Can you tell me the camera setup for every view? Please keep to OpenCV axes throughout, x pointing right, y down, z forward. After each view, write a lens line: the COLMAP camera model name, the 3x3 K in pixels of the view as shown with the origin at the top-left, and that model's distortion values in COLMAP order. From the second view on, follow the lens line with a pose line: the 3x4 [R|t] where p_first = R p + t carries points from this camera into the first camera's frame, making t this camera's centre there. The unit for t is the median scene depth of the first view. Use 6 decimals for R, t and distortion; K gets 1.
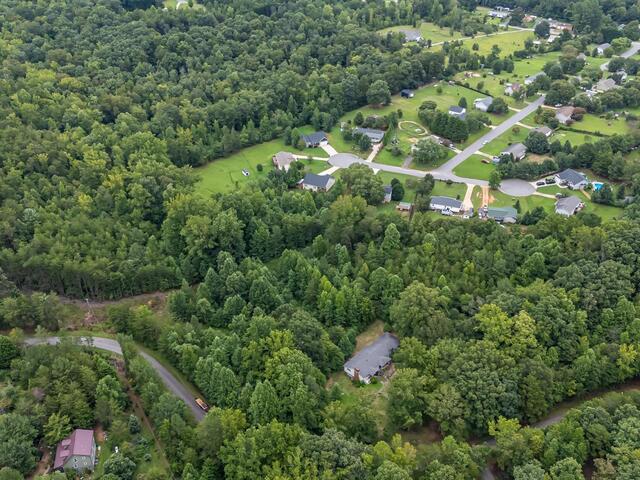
lens RADIAL K [[639.8, 0, 322.8], [0, 639.8, 243.6], [0, 0, 1]] dist [0.070496, -0.015174]
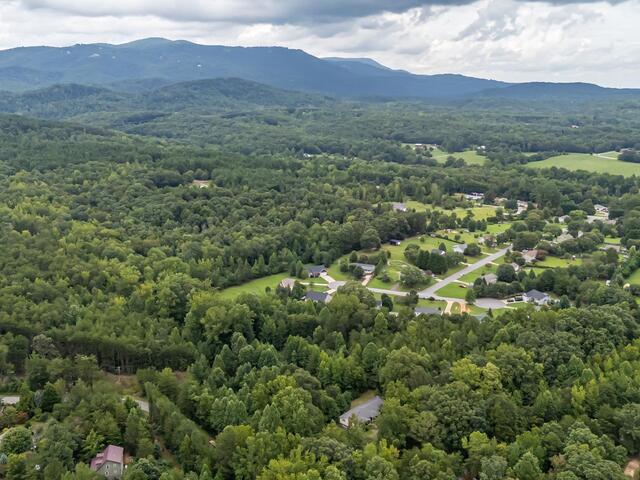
lens RADIAL K [[639.8, 0, 322.8], [0, 639.8, 243.6], [0, 0, 1]] dist [0.070496, -0.015174]
pose [[0.999986, 0.004710, -0.002397, 0.003059], [-0.005230, 0.946893, -0.321505, 0.175456], [0.000755, 0.321513, 0.946905, -0.122993]]
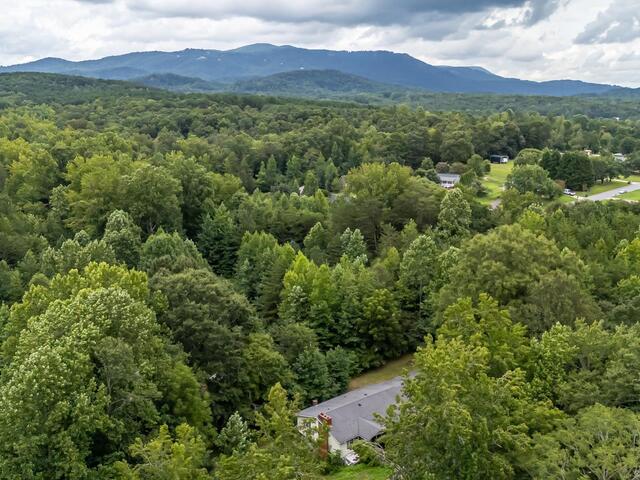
lens RADIAL K [[639.8, 0, 322.8], [0, 639.8, 243.6], [0, 0, 1]] dist [0.070496, -0.015174]
pose [[0.986281, 0.048801, -0.157698, 0.067166], [-0.100099, 0.936436, -0.336255, 0.145878], [0.131264, 0.347428, 0.928474, 0.409396]]
